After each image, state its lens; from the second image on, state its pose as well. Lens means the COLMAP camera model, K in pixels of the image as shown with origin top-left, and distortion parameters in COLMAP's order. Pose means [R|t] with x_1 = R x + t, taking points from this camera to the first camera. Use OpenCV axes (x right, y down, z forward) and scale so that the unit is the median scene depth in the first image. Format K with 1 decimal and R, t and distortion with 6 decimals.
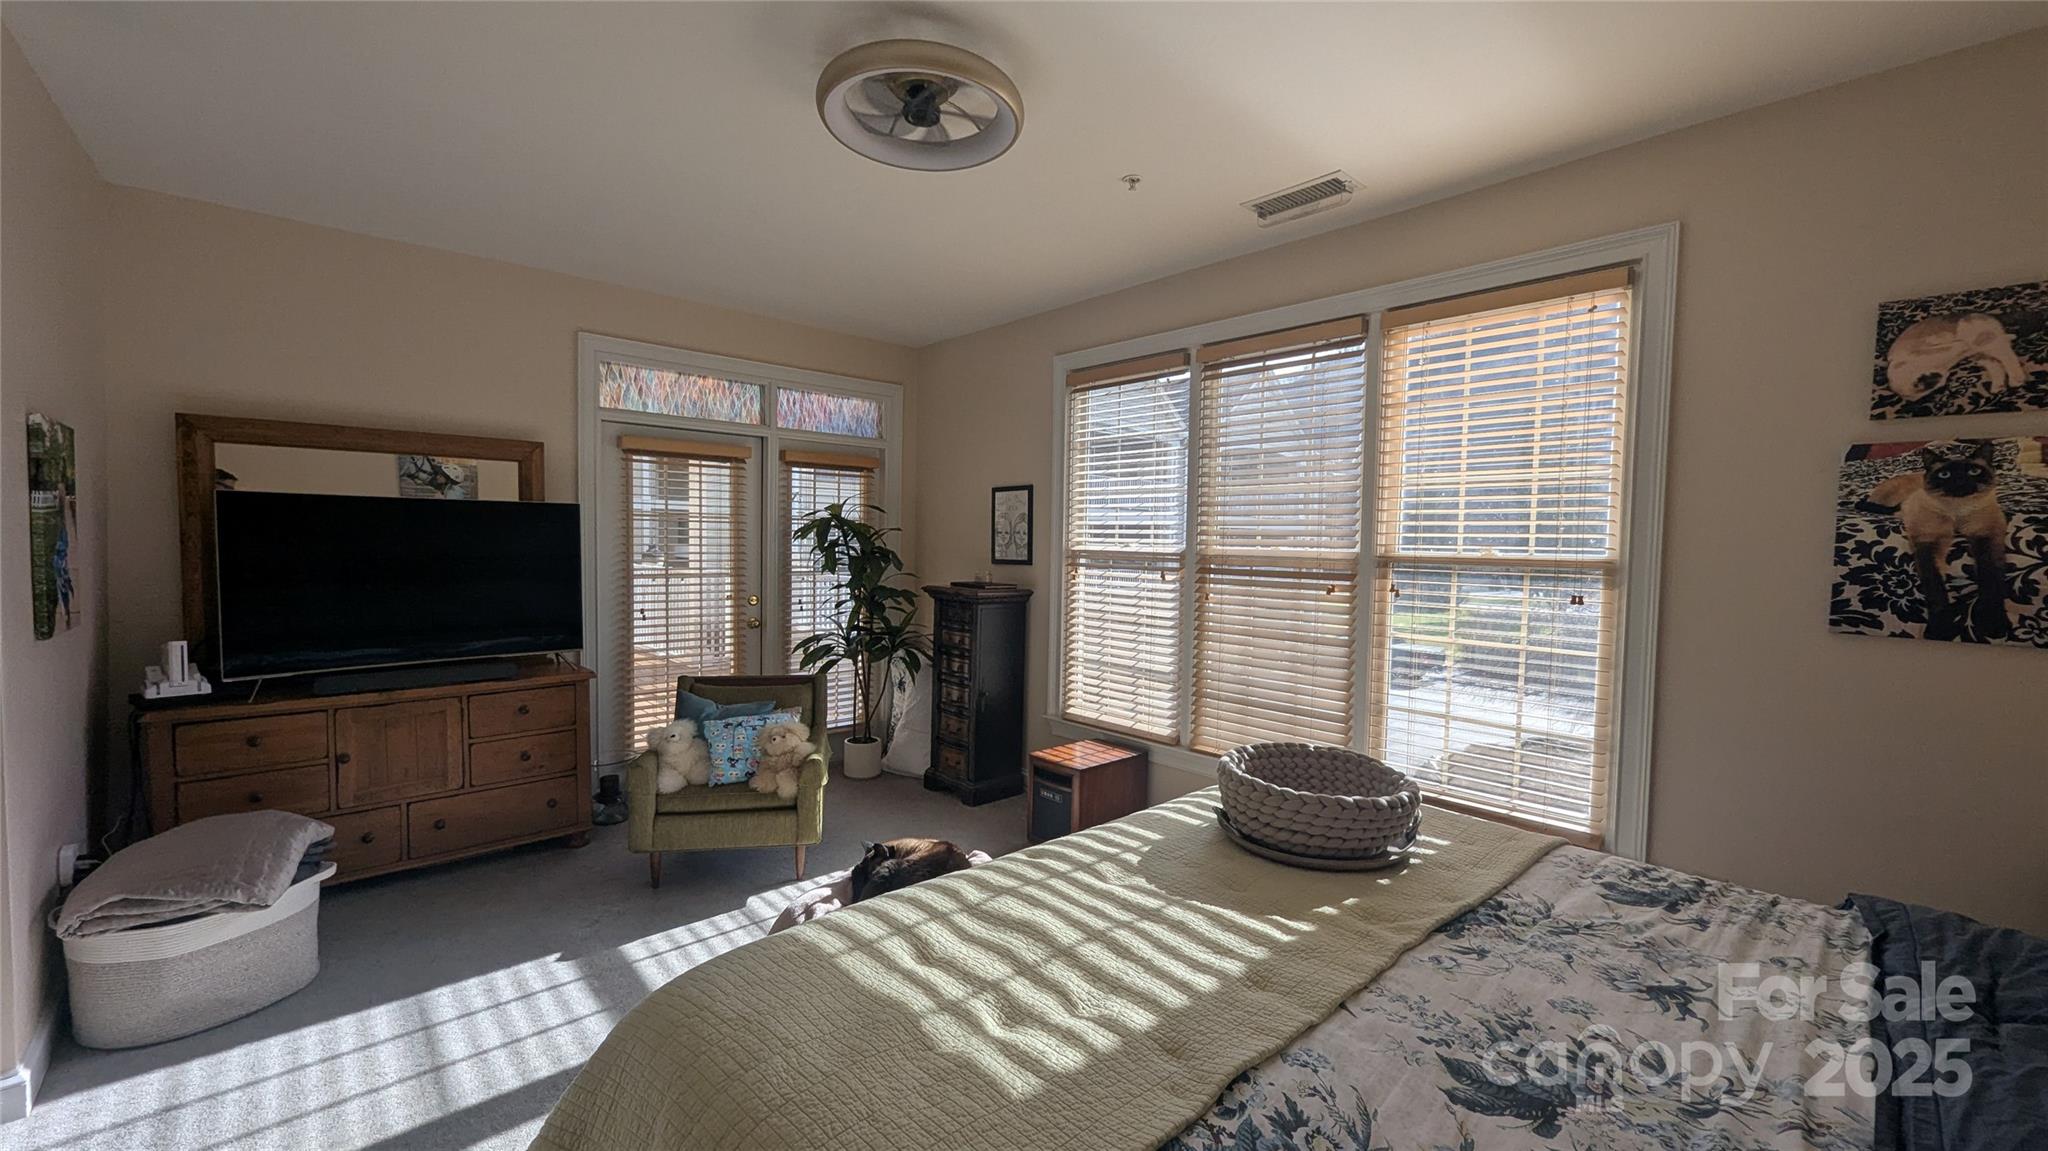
lens RADIAL K [[805.9, 0, 1031.5], [0, 805.9, 573.9], [0, 0, 1]] dist [0.000604, -0.000039]
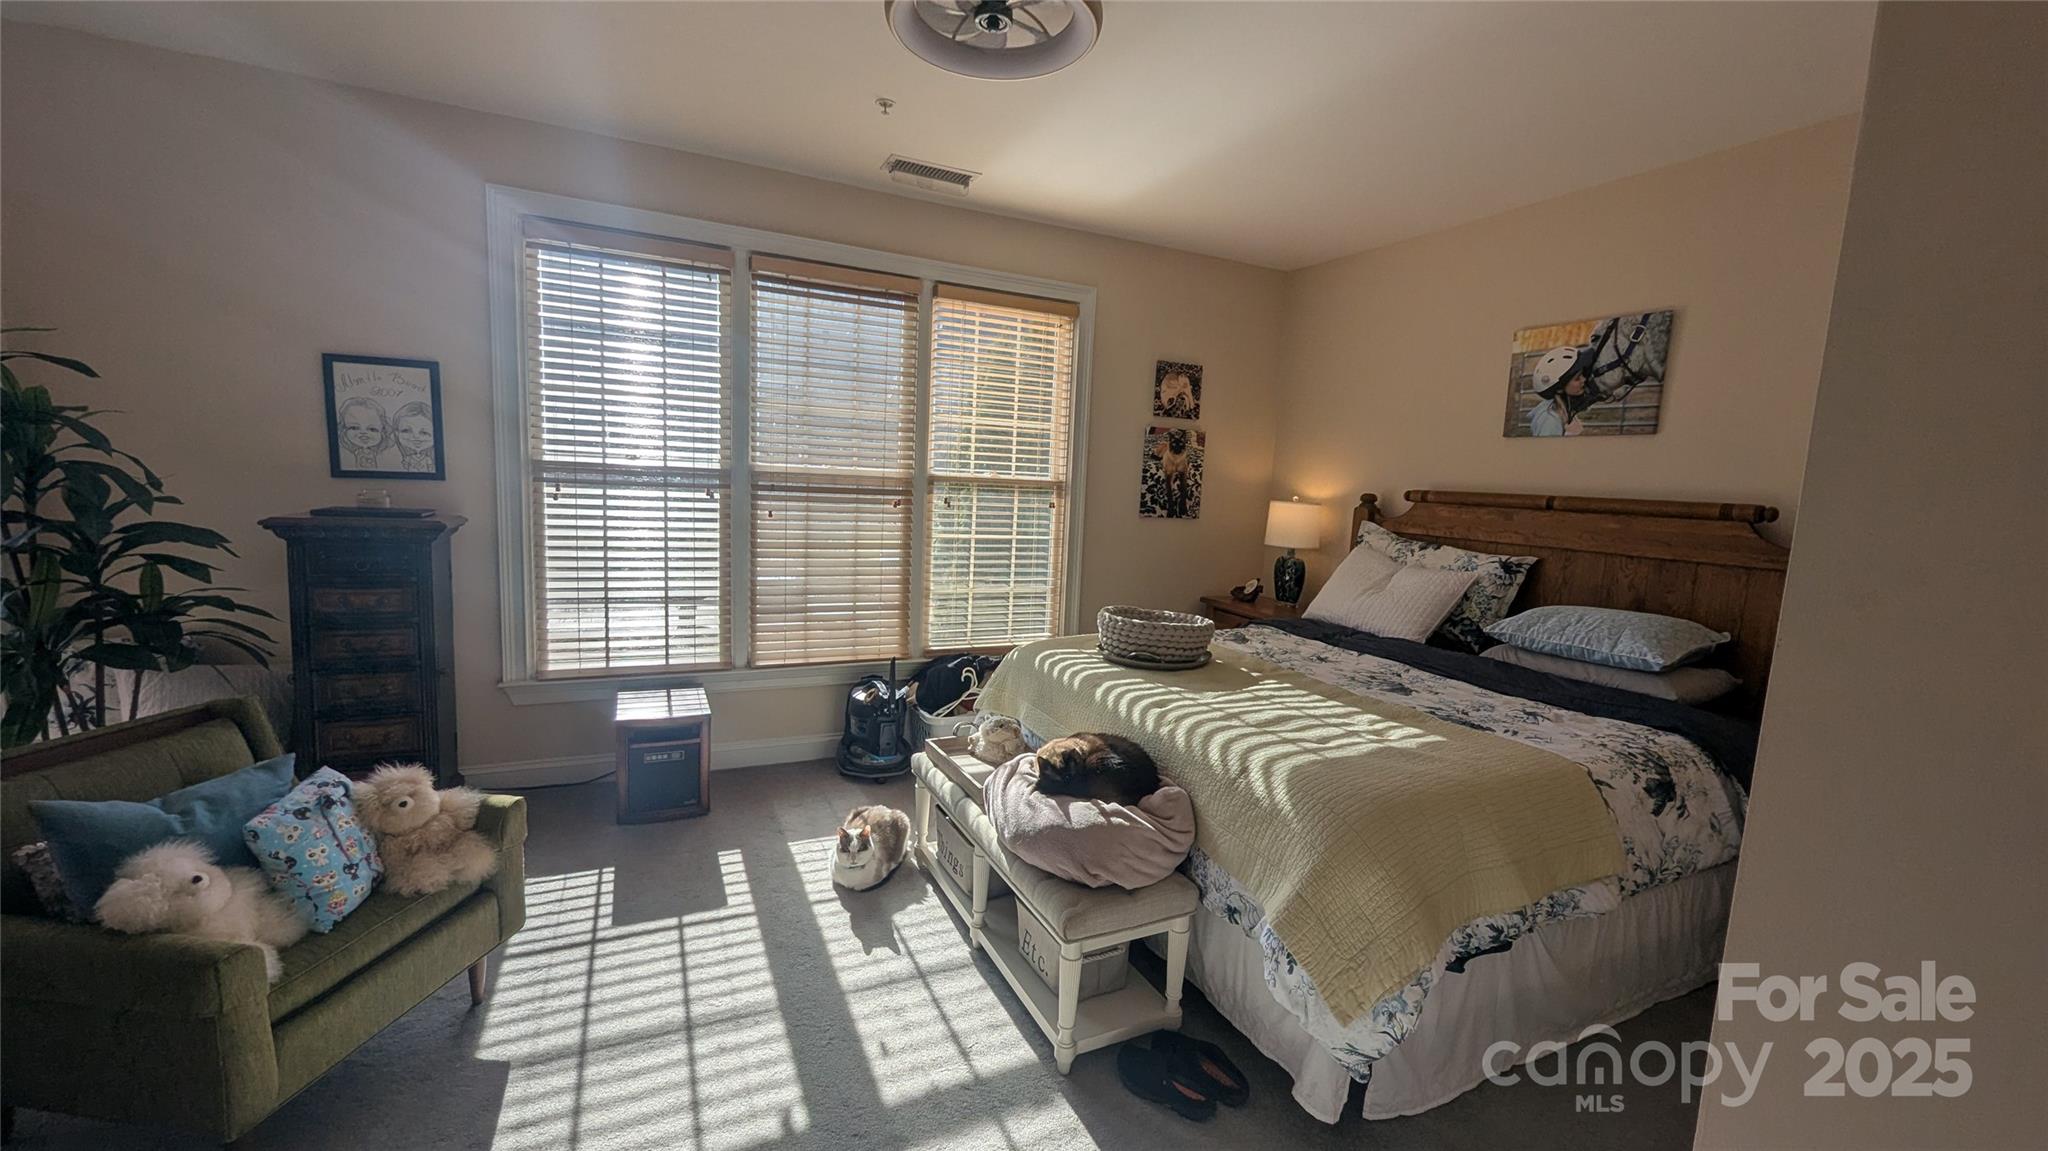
lens RADIAL K [[805.9, 0, 1034.2], [0, 805.9, 577.8], [0, 0, 1]] dist [0.000604, -0.000039]
pose [[0.294952, -0.125514, 0.947233, -1.127992], [-0.003631, 0.991181, 0.132468, -0.047480], [-0.955505, -0.042511, 0.291895, 0.669891]]
